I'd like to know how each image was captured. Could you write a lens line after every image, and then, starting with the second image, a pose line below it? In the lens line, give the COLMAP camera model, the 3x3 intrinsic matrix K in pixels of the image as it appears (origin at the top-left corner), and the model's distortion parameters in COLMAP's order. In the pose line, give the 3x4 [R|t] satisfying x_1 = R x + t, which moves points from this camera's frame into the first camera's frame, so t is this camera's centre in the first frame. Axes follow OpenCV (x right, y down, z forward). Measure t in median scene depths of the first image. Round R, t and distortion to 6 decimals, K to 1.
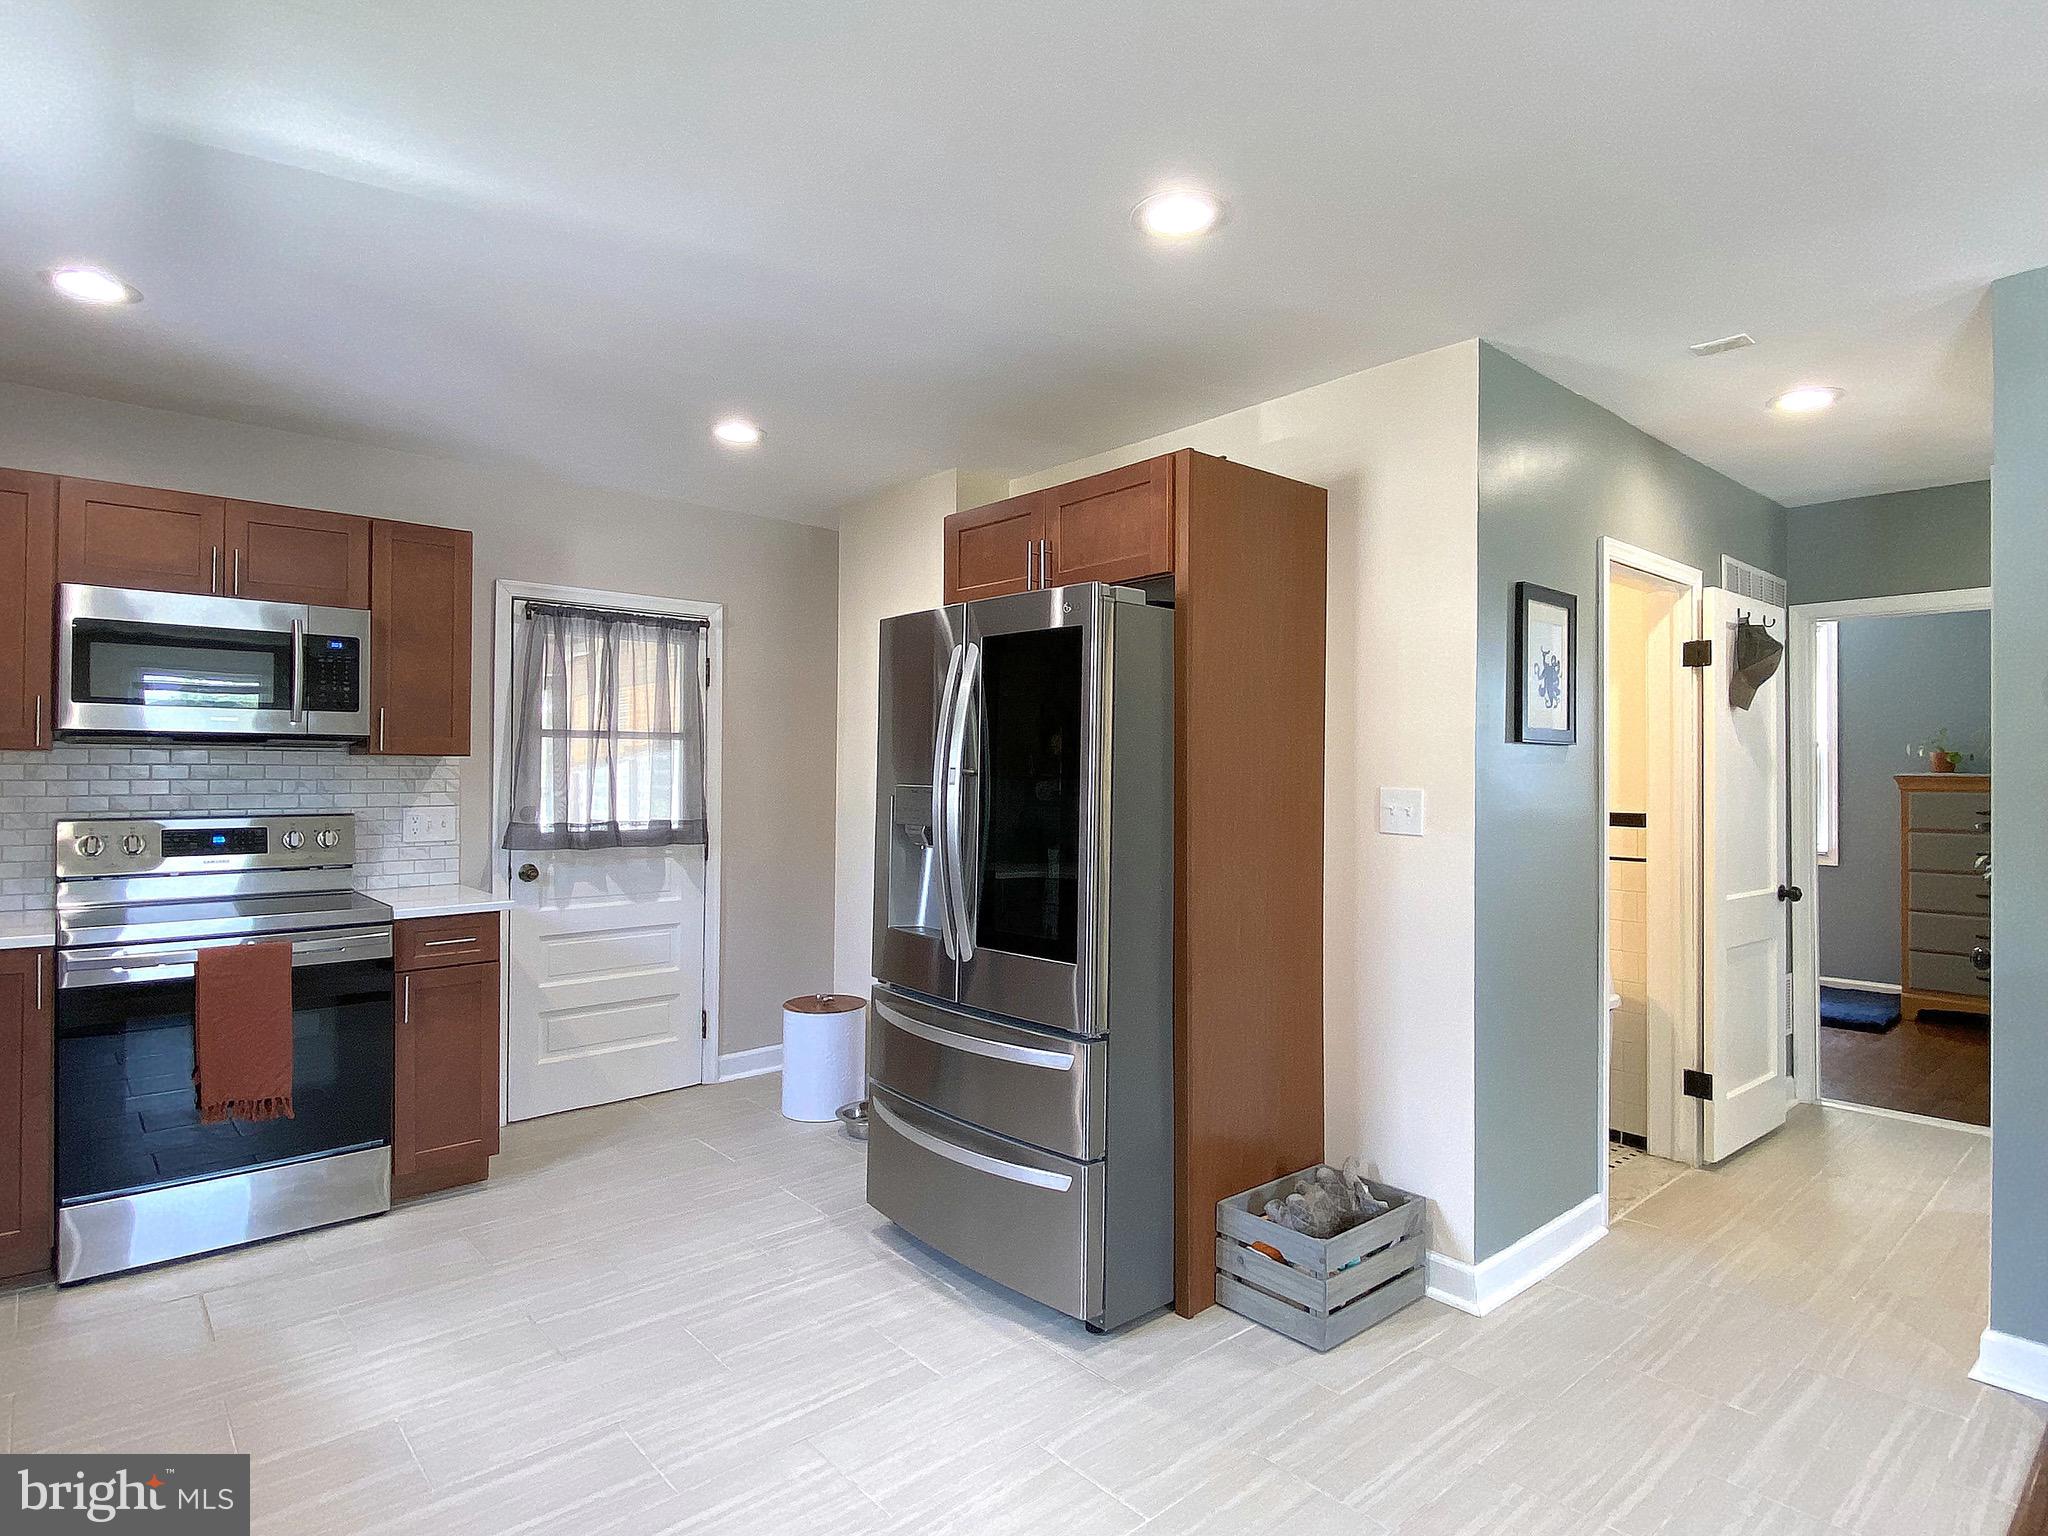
lens RADIAL K [[1096.0, 0, 1022.9], [0, 1096.0, 761.9], [0, 0, 1]] dist [0.016700, -0.018671]
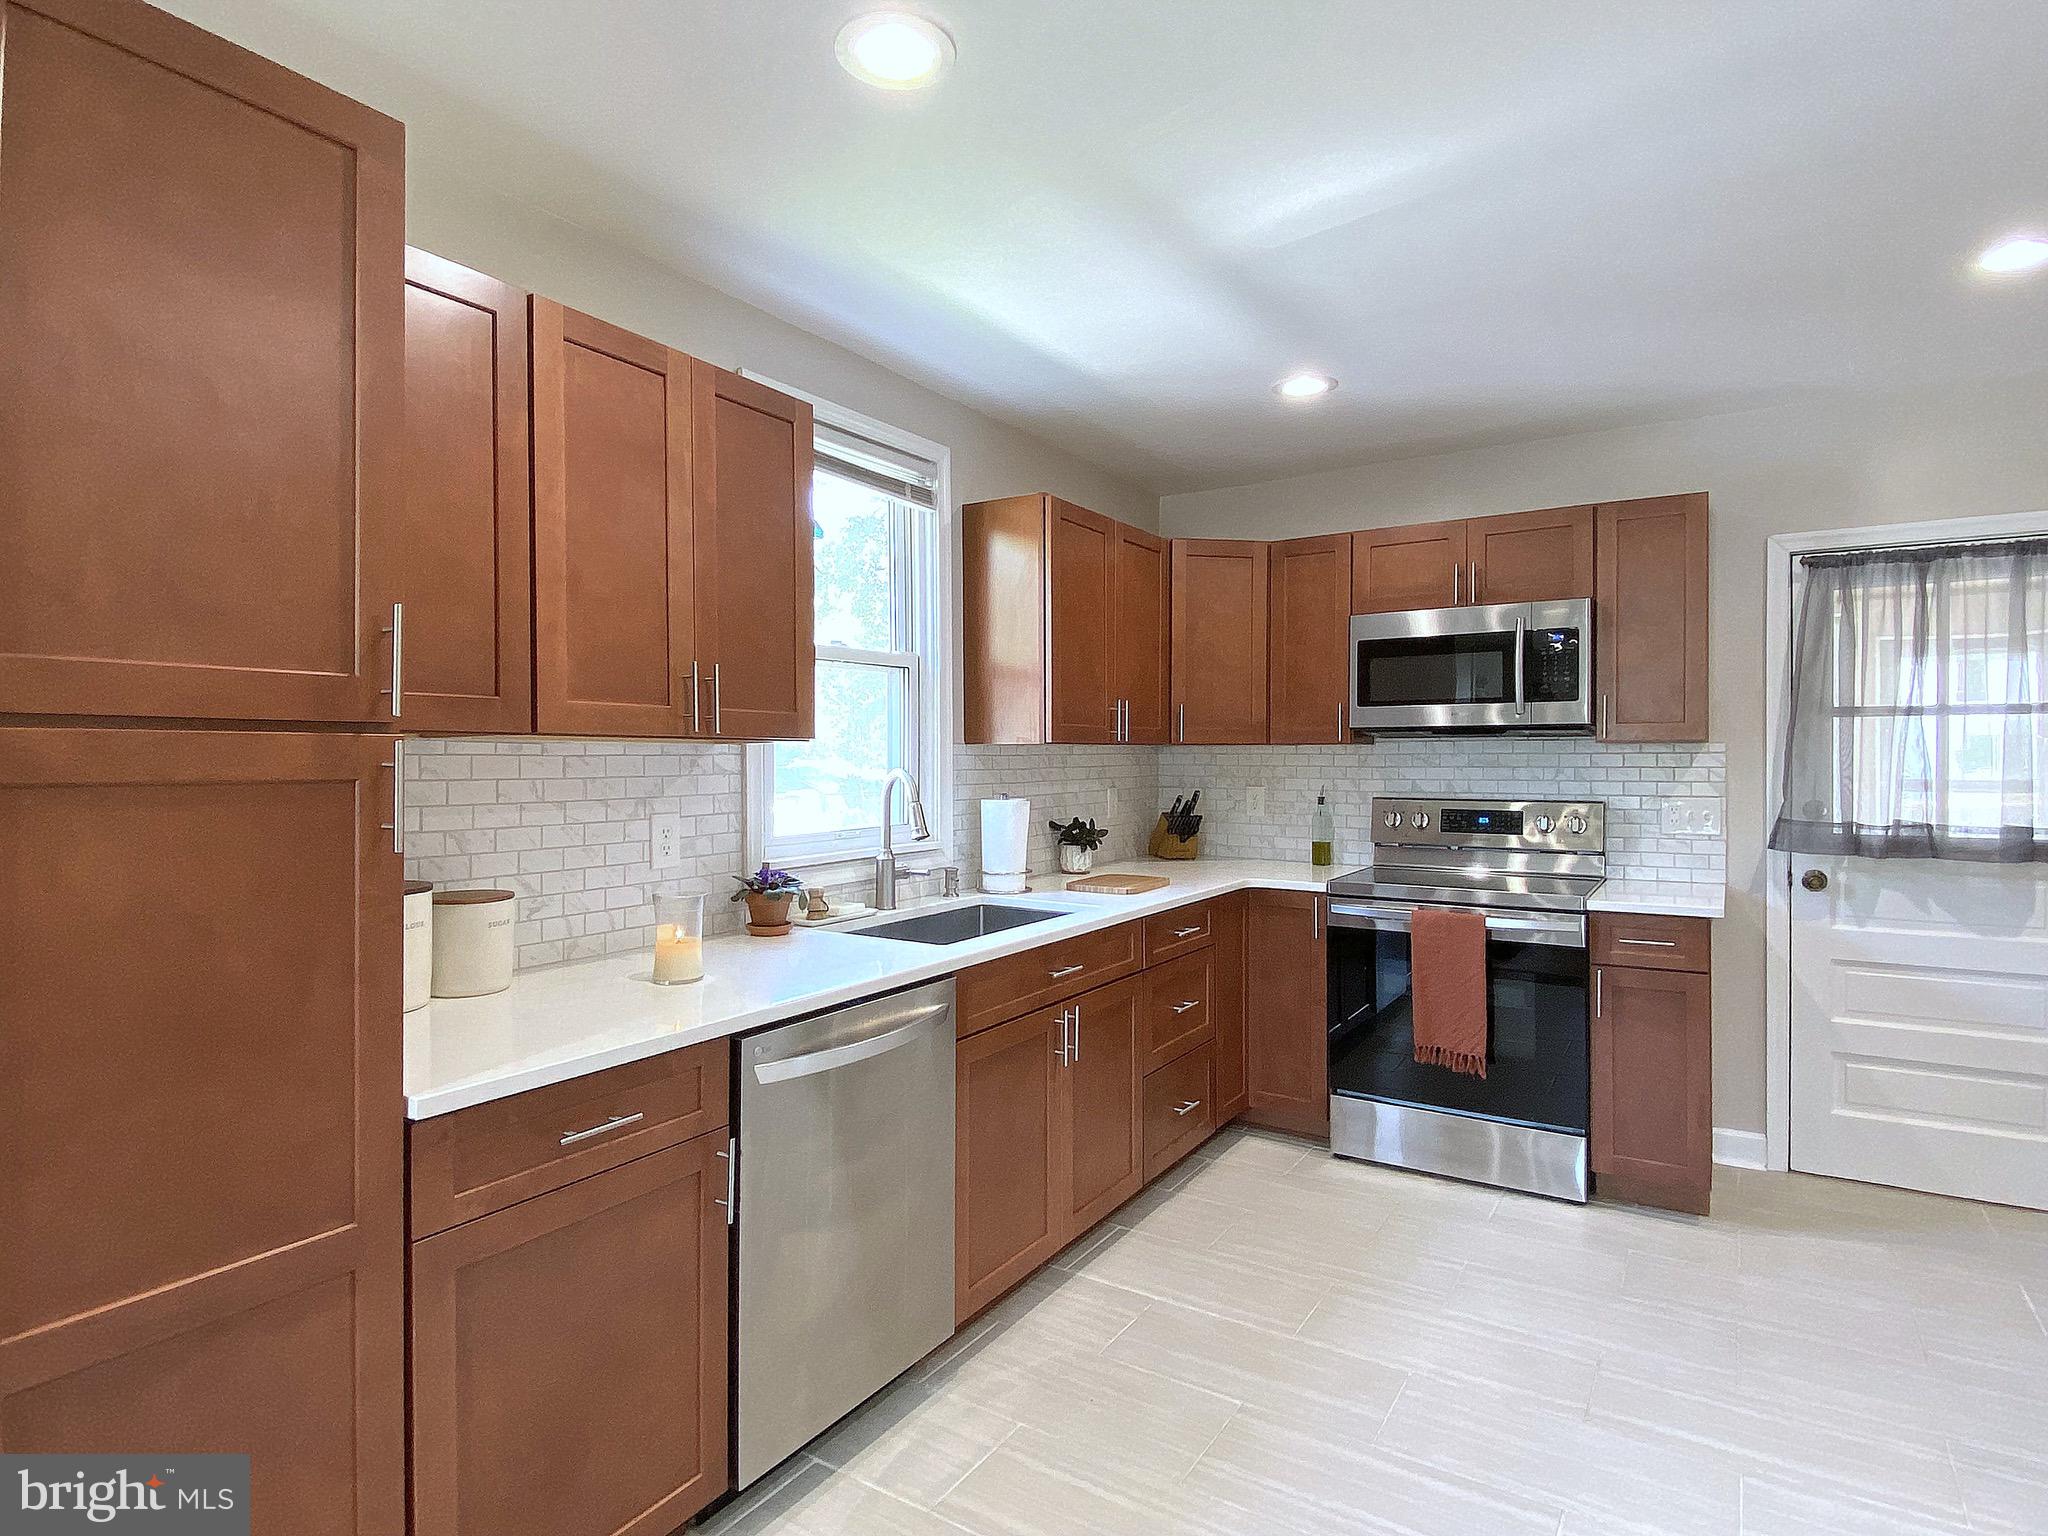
lens RADIAL K [[1096.0, 0, 1029.1], [0, 1096.0, 761.1], [0, 0, 1]] dist [0.016700, -0.018671]
pose [[0.277570, -0.000968, -0.960705, 0.206663], [0.009967, 0.999949, 0.001872, 0.003081], [0.960654, -0.010095, 0.277565, 0.217336]]
